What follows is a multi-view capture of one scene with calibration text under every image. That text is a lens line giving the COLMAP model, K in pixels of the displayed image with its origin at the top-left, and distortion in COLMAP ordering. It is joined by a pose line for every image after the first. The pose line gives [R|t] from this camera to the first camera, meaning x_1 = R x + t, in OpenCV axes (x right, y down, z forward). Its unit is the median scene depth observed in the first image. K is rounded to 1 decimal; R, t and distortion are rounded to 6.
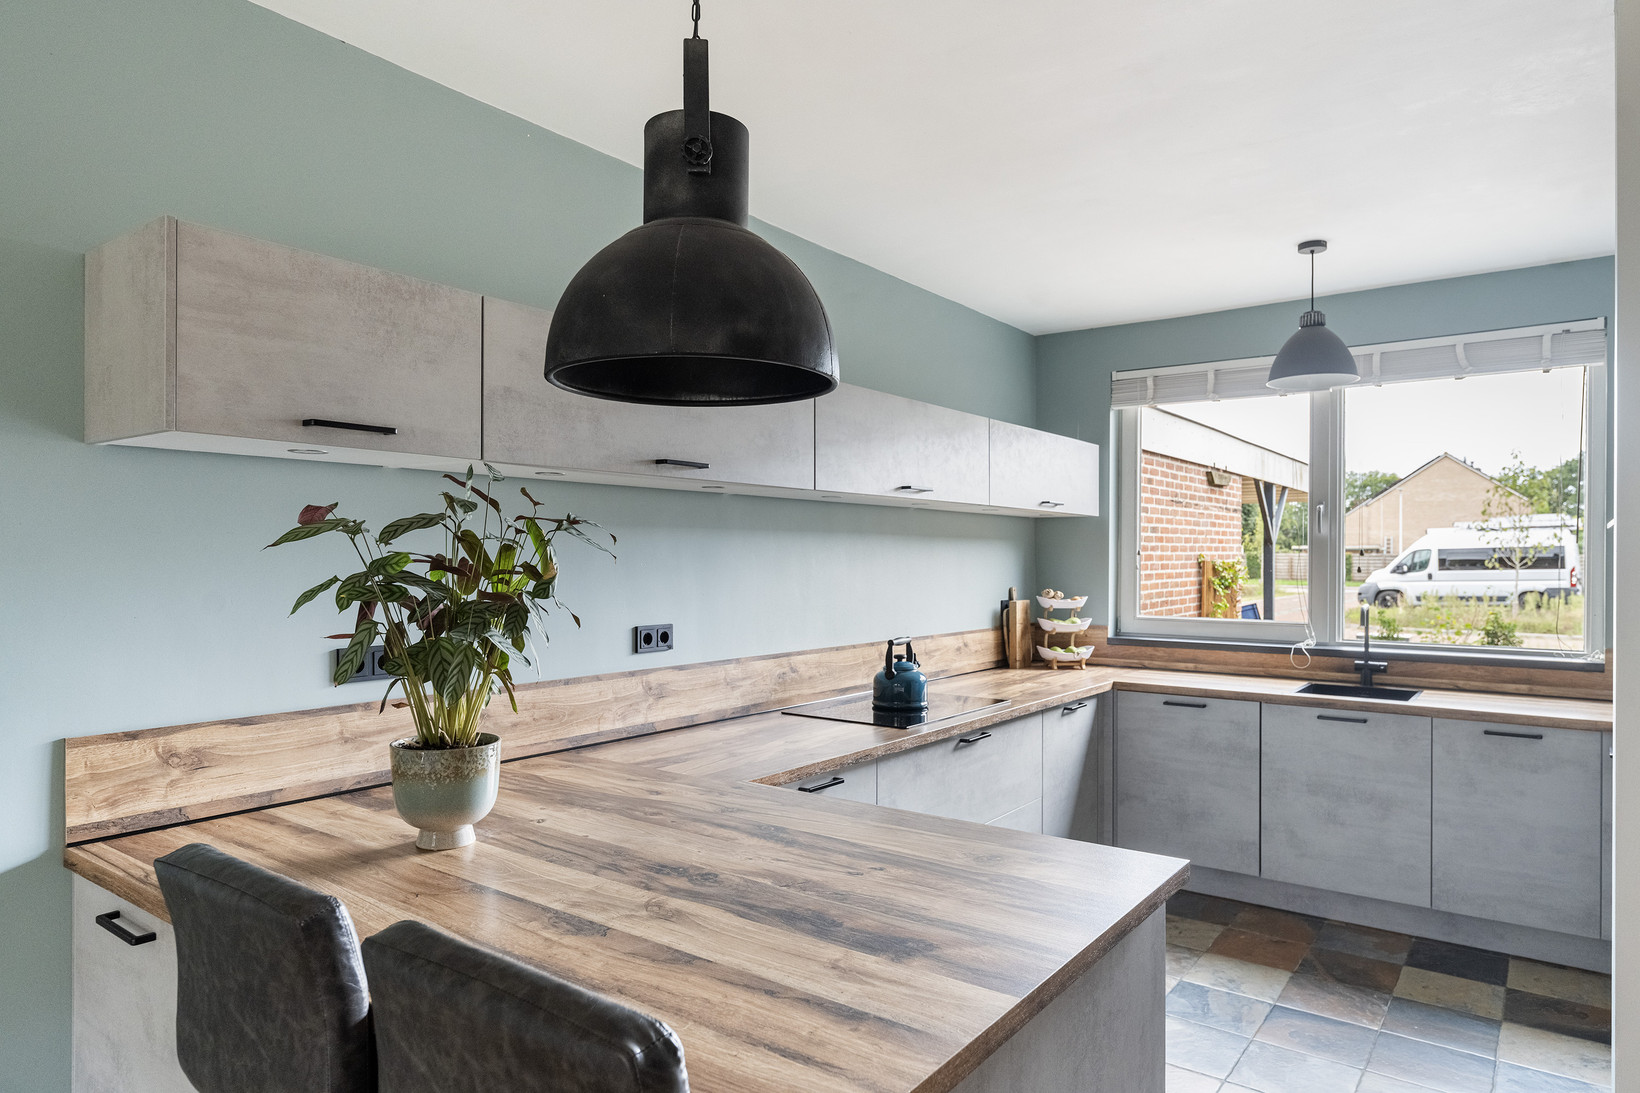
lens RADIAL K [[1011.7, 0, 813.6], [0, 1011.7, 554.5], [0, 0, 1]] dist [-0.005607, 0.000641]
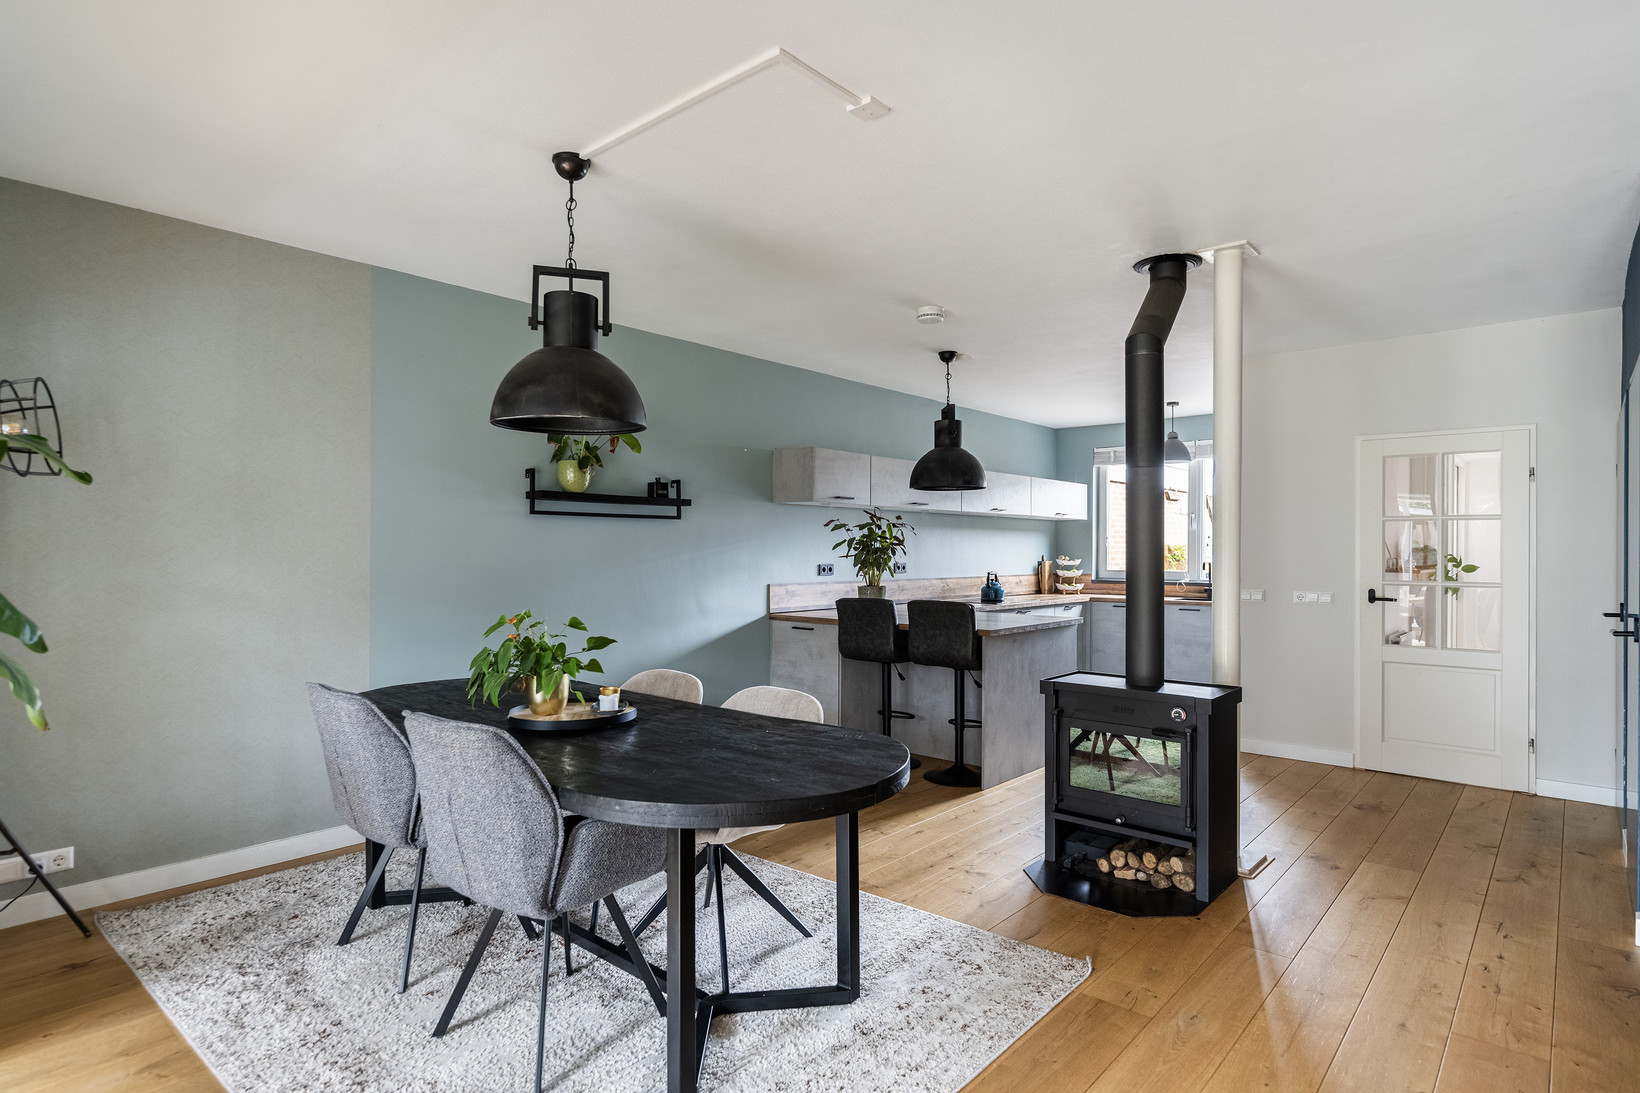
lens RADIAL K [[880.8, 0, 818.6], [0, 880.8, 548.1], [0, 0, 1]] dist [-0.001944, -0.000428]
pose [[0.996948, -0.000321, -0.078068, -0.120324], [0.000230, 0.999999, -0.001175, 0.021160], [0.078068, 0.001153, 0.996947, -0.825612]]
